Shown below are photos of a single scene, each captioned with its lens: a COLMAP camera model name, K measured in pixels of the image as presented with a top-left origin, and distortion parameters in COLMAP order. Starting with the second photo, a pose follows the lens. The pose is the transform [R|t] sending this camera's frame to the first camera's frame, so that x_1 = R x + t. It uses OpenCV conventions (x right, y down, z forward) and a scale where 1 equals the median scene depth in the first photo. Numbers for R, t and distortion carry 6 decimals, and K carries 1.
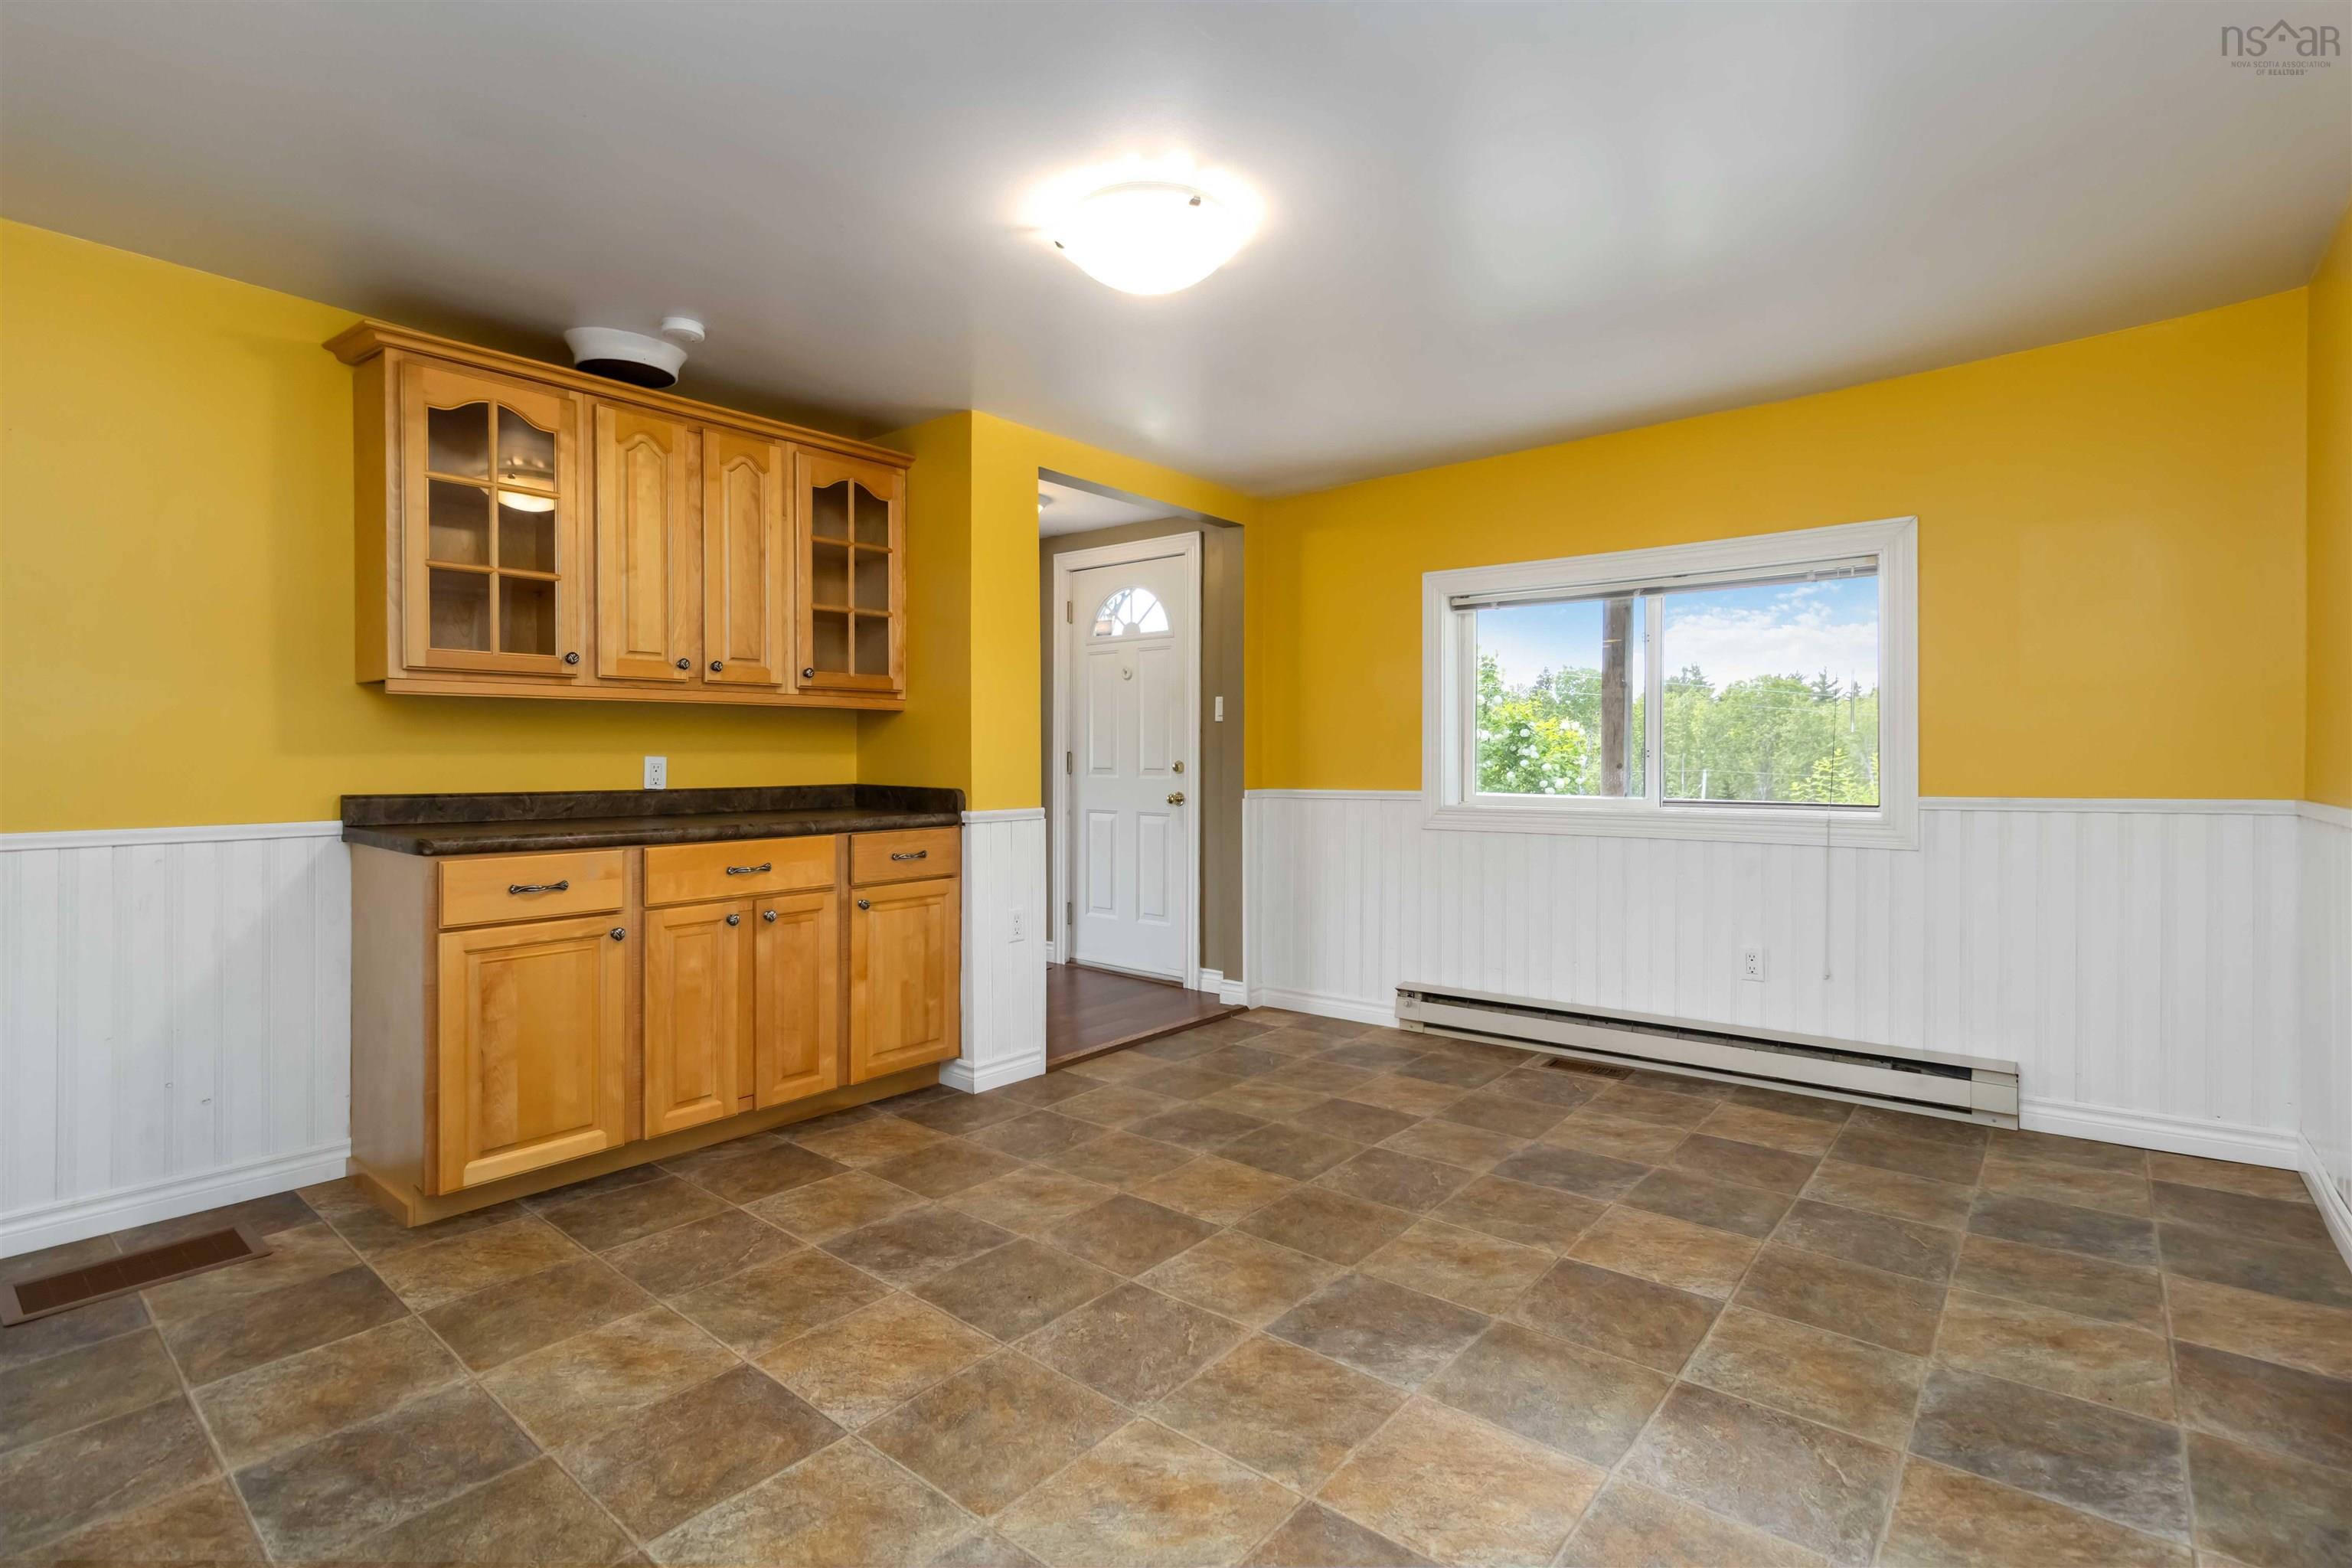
lens RADIAL K [[1092.5, 0, 1191.6], [0, 1092.5, 783.2], [0, 0, 1]] dist [-0.000488, -0.001543]
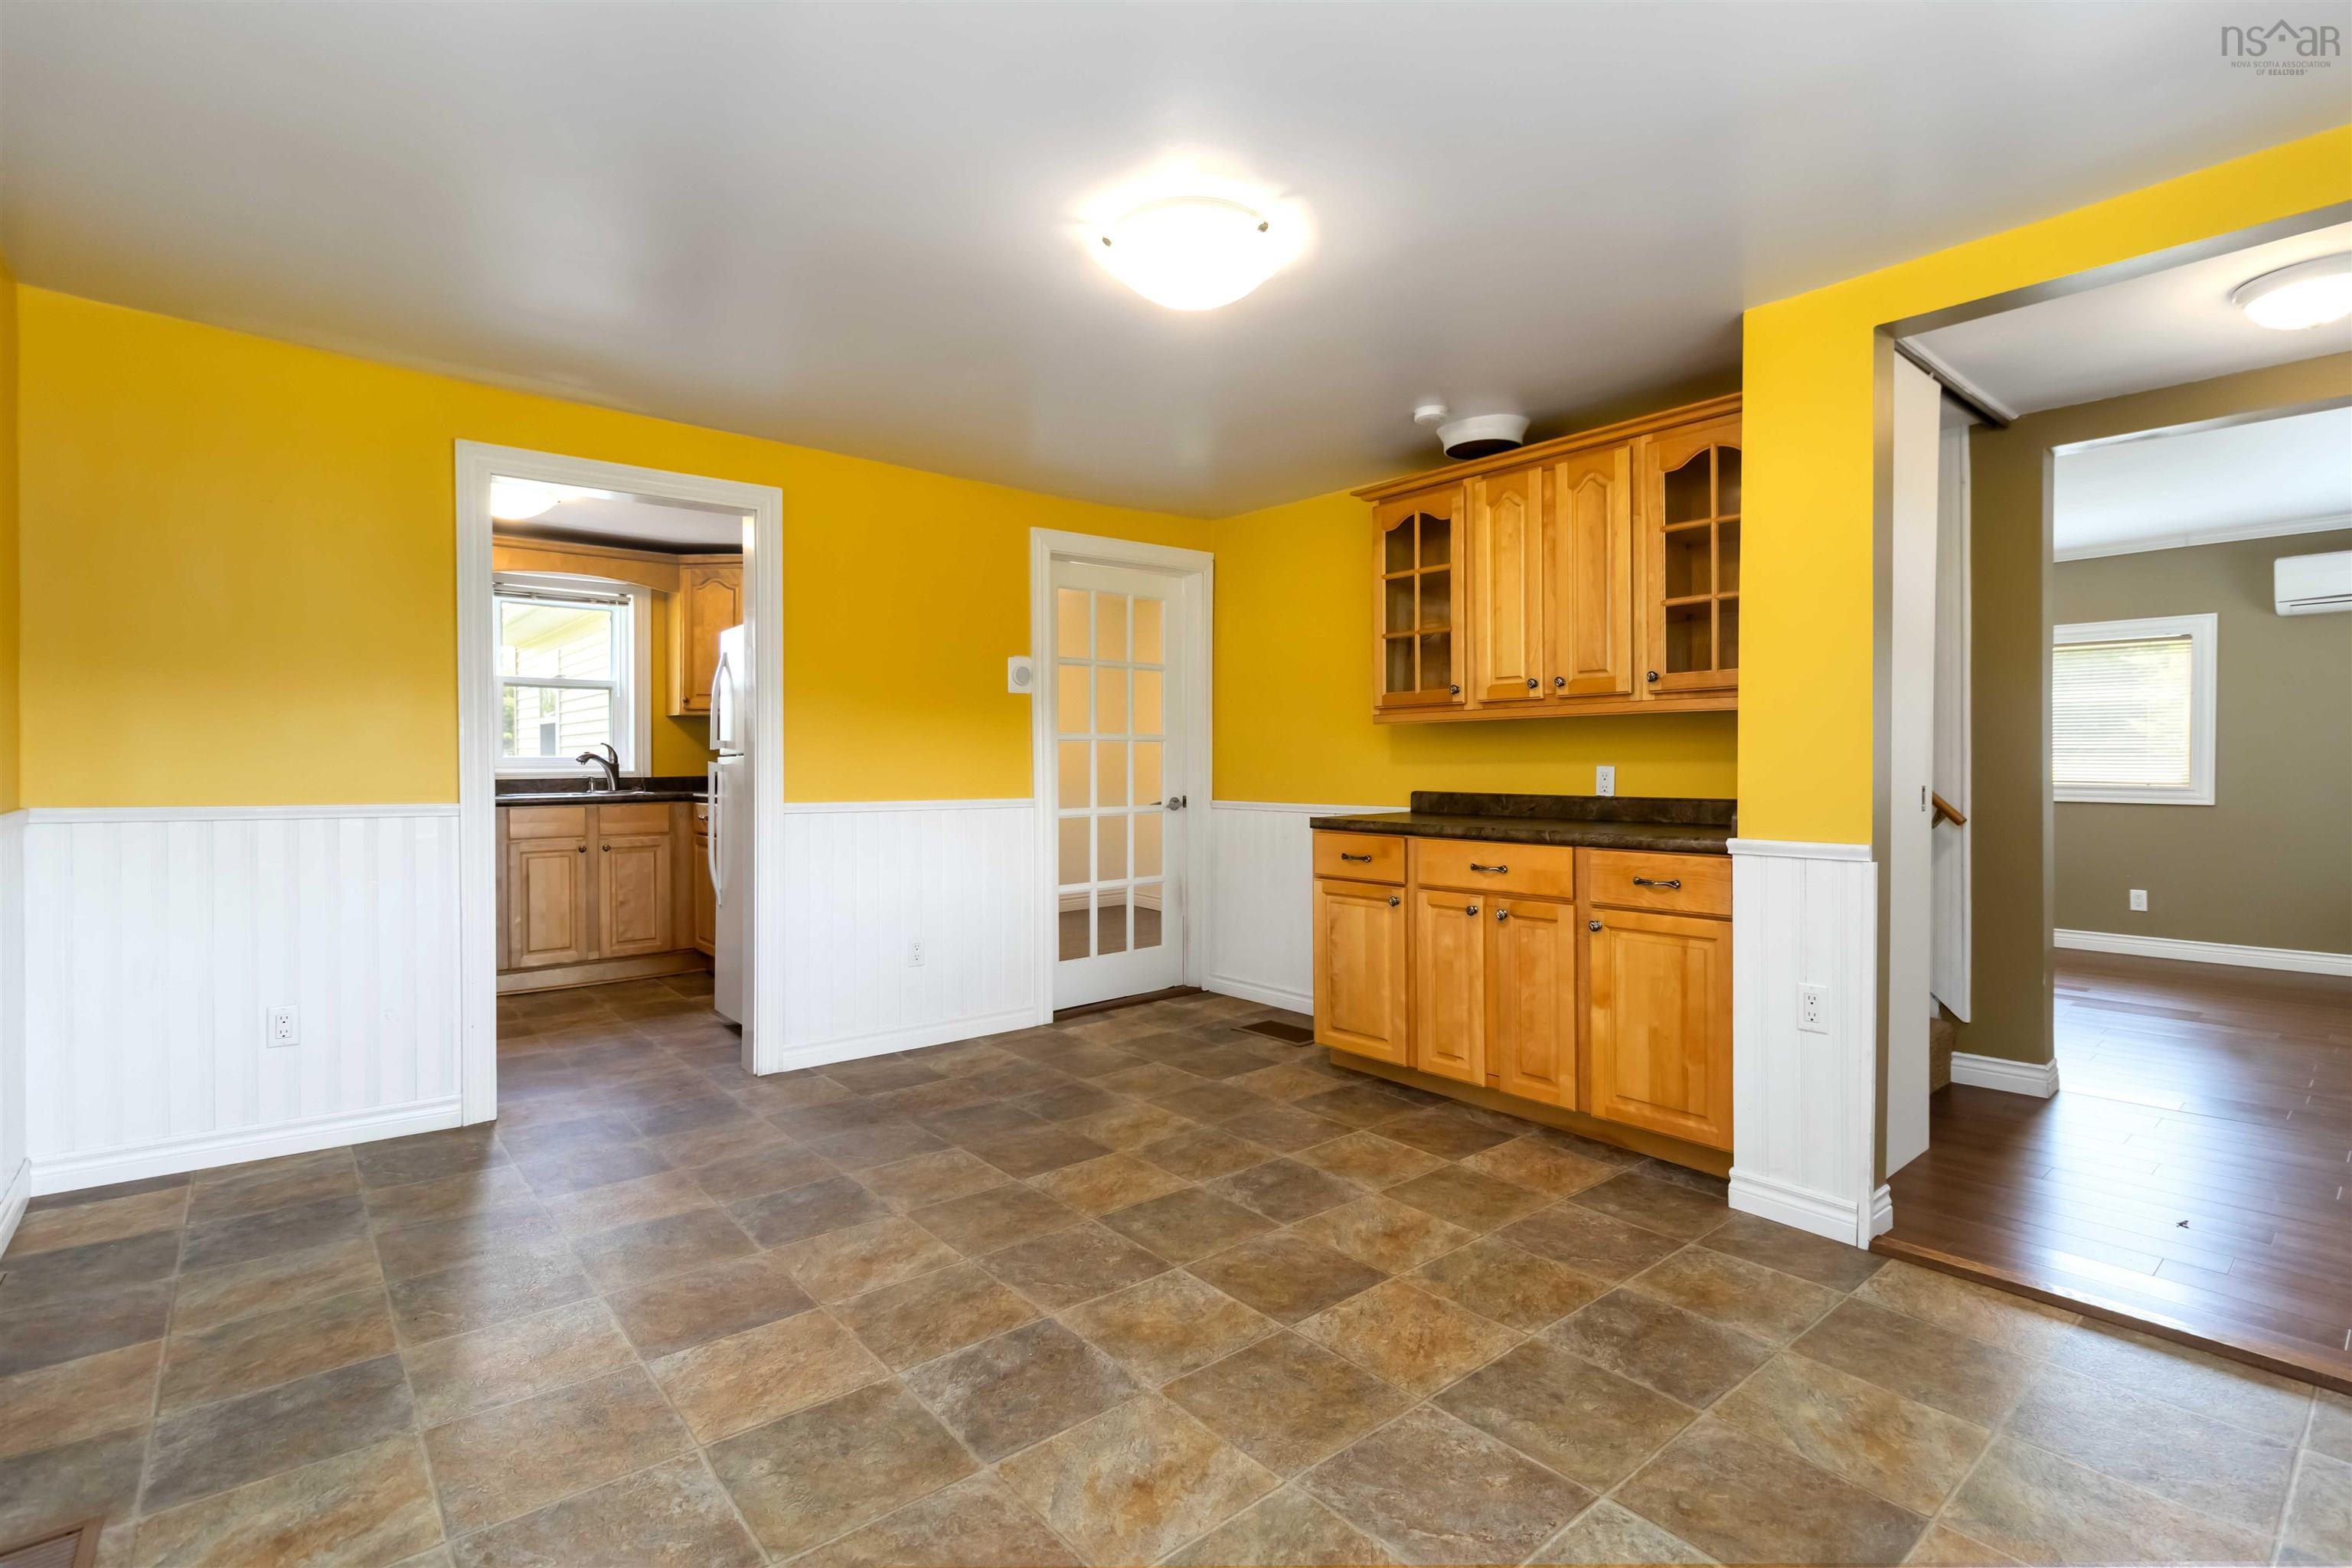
lens RADIAL K [[1092.5, 0, 1193.9], [0, 1092.5, 751.5], [0, 0, 1]] dist [-0.000488, -0.001543]
pose [[-0.174365, -0.009537, -0.984635, 0.784729], [-0.023969, 0.999698, -0.005438, -0.027312], [0.984389, 0.022652, -0.174541, 0.953909]]
